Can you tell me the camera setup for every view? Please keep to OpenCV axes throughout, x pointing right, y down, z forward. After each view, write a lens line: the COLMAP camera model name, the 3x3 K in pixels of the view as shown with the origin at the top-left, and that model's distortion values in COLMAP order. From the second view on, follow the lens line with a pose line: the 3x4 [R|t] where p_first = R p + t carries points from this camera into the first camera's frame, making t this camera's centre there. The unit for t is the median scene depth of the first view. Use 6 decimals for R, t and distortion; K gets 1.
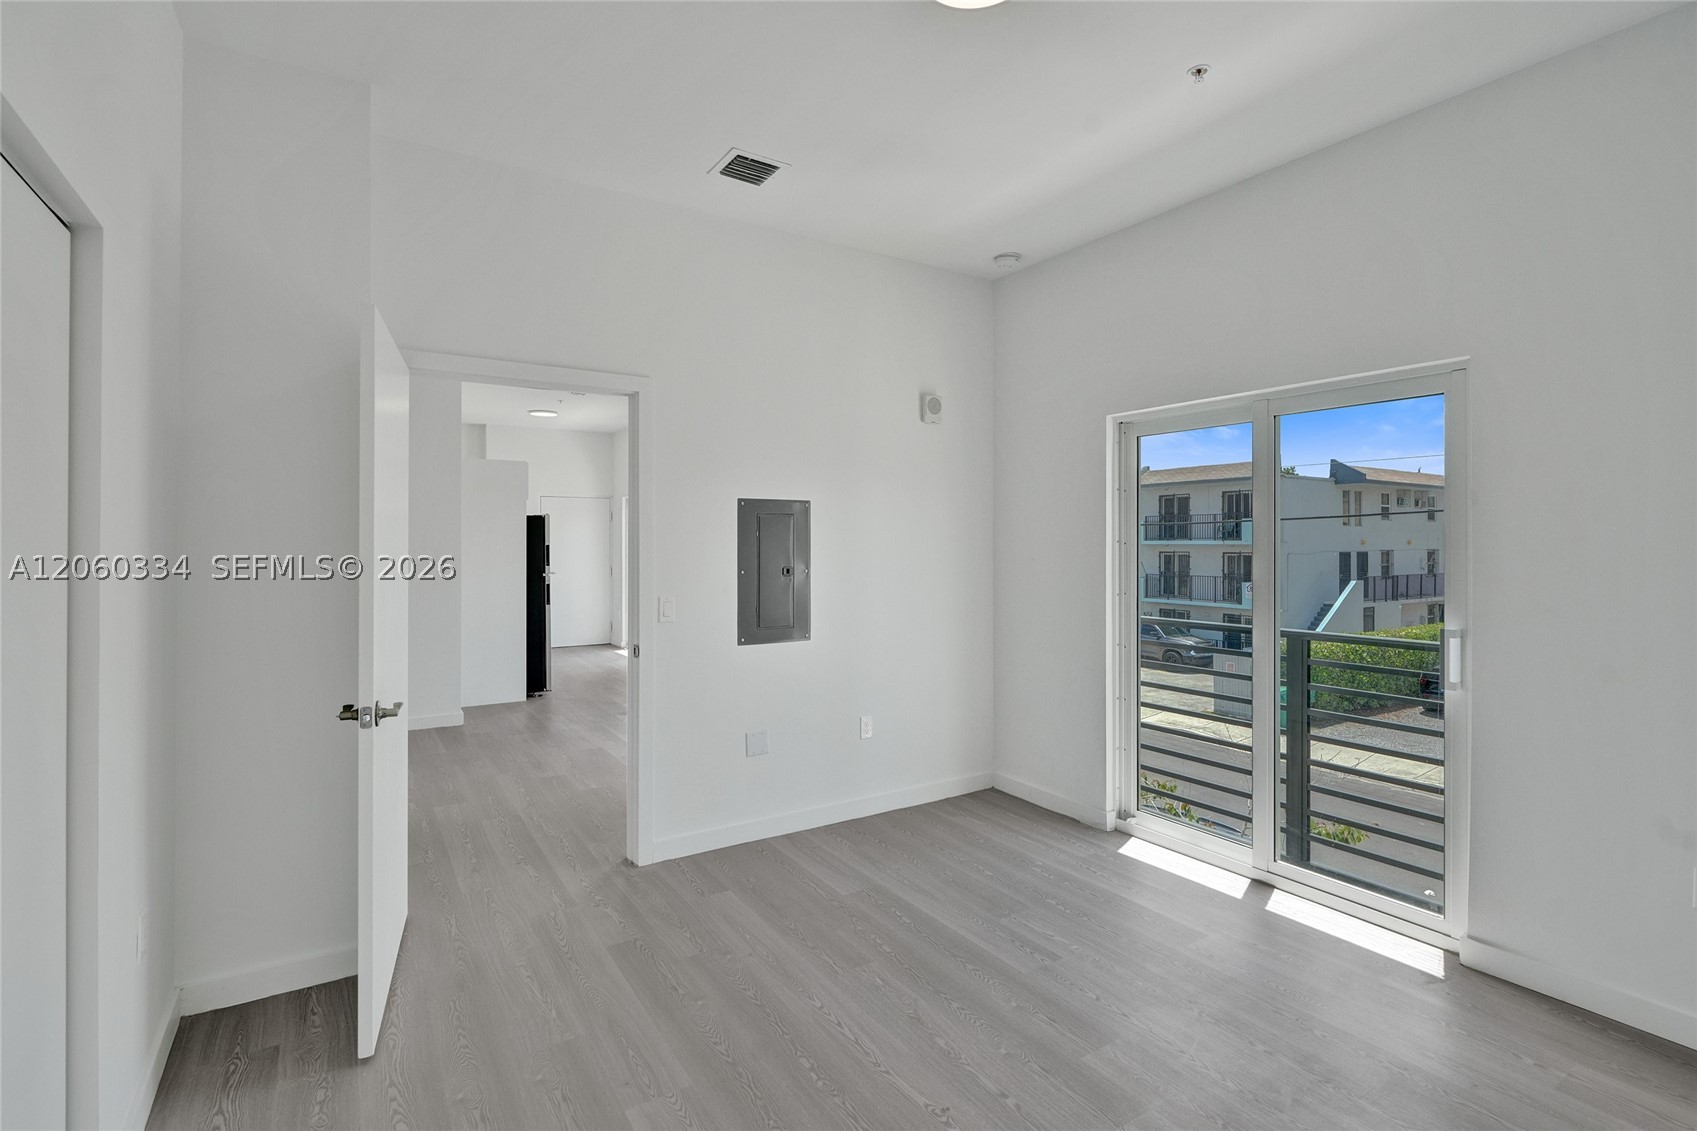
lens RADIAL K [[781.9, 0, 878.7], [0, 781.9, 543.1], [0, 0, 1]] dist [-0.029361, 0.011885]
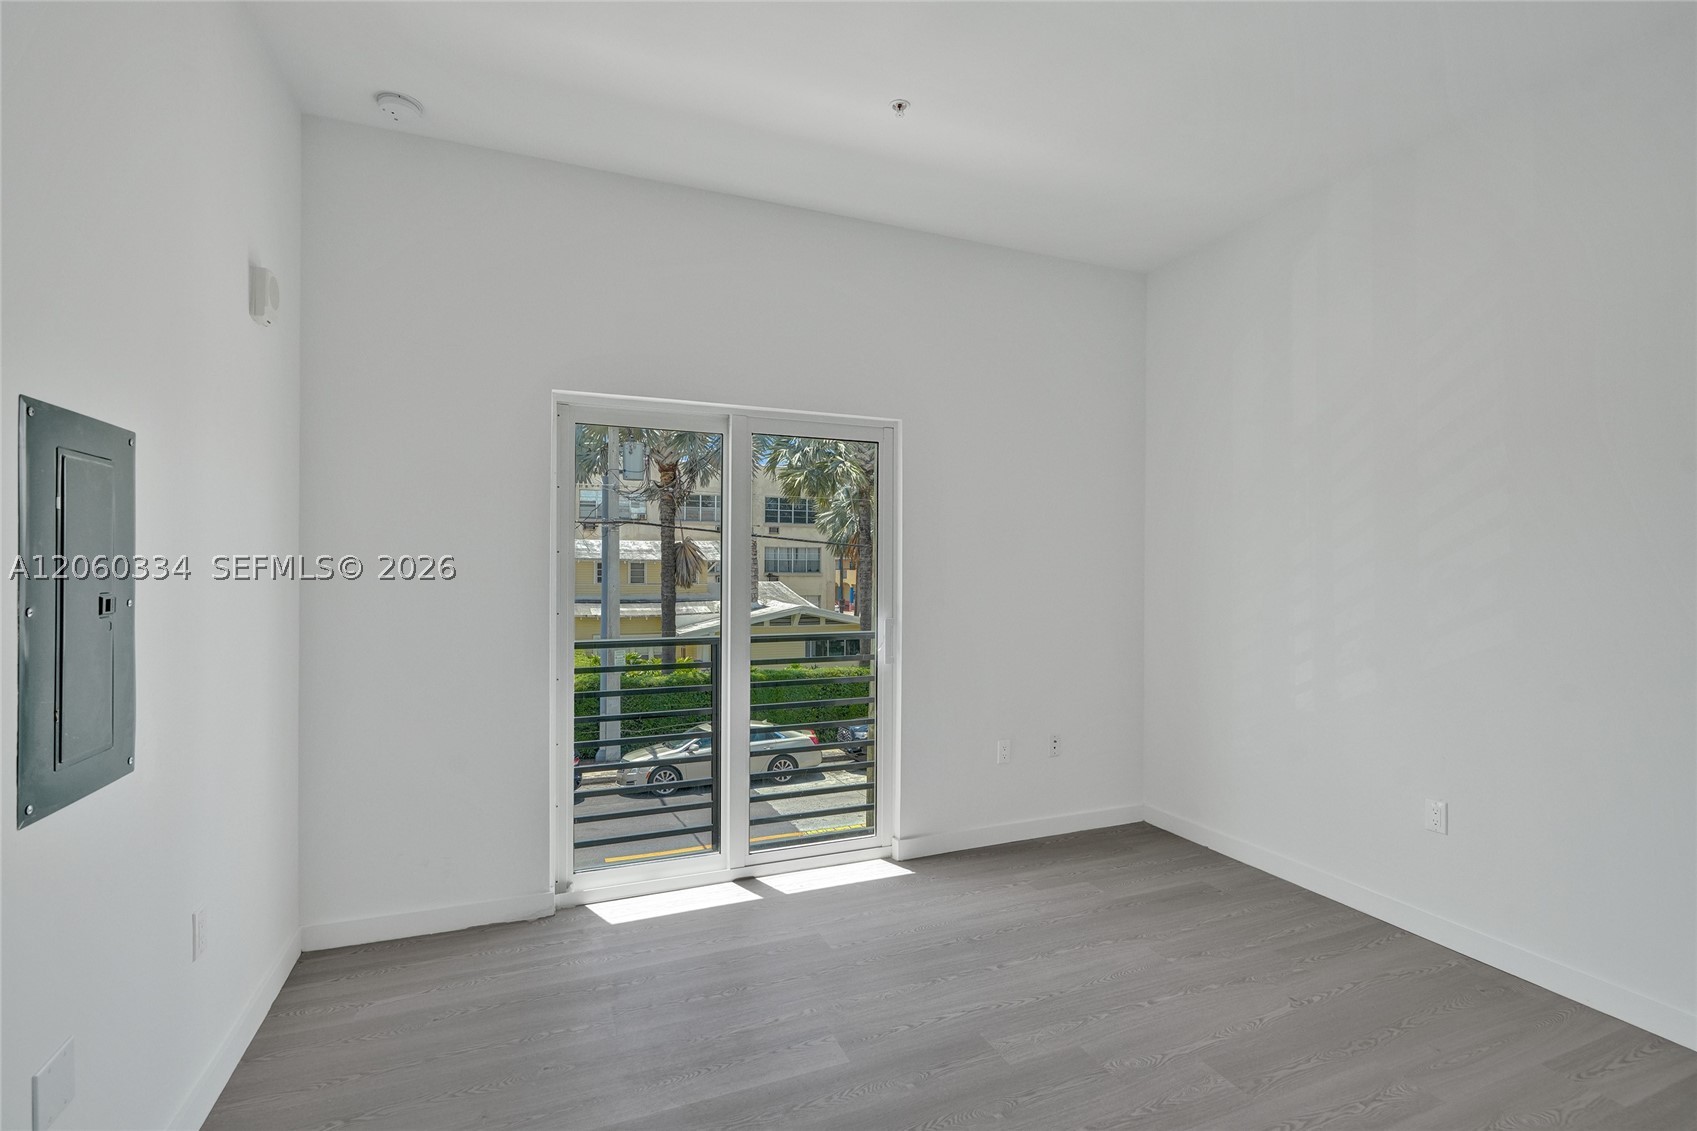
lens RADIAL K [[781.9, 0, 866.2], [0, 781.9, 540.6], [0, 0, 1]] dist [-0.029361, 0.011885]
pose [[0.203589, 0.020867, 0.978834, -0.478924], [-0.002442, 0.999781, -0.020806, 0.012170], [-0.979053, 0.001846, 0.203595, 0.621136]]
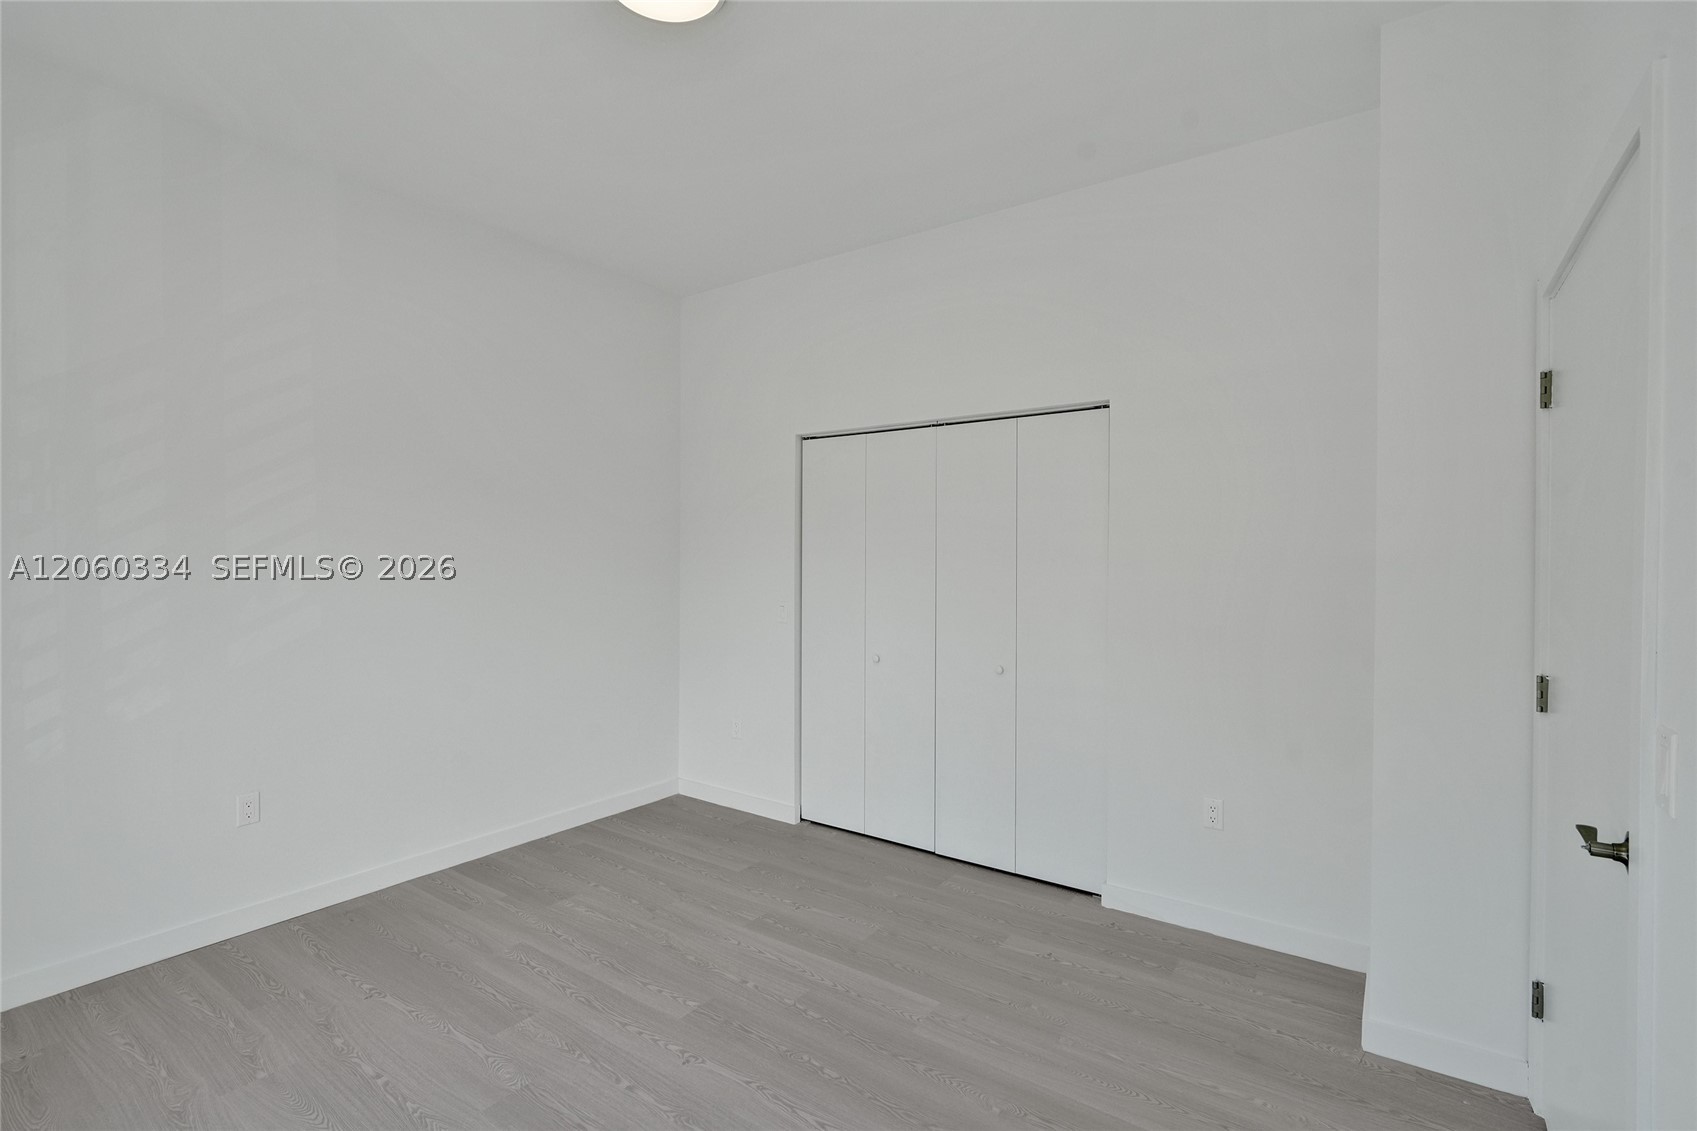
lens RADIAL K [[781.9, 0, 843.0], [0, 781.9, 555.5], [0, 0, 1]] dist [-0.029361, 0.011885]
pose [[-0.941098, -0.008214, -0.338035, 0.146957], [-0.009701, 0.999949, 0.002711, -0.000905], [0.337995, 0.005831, -0.941130, 1.216686]]
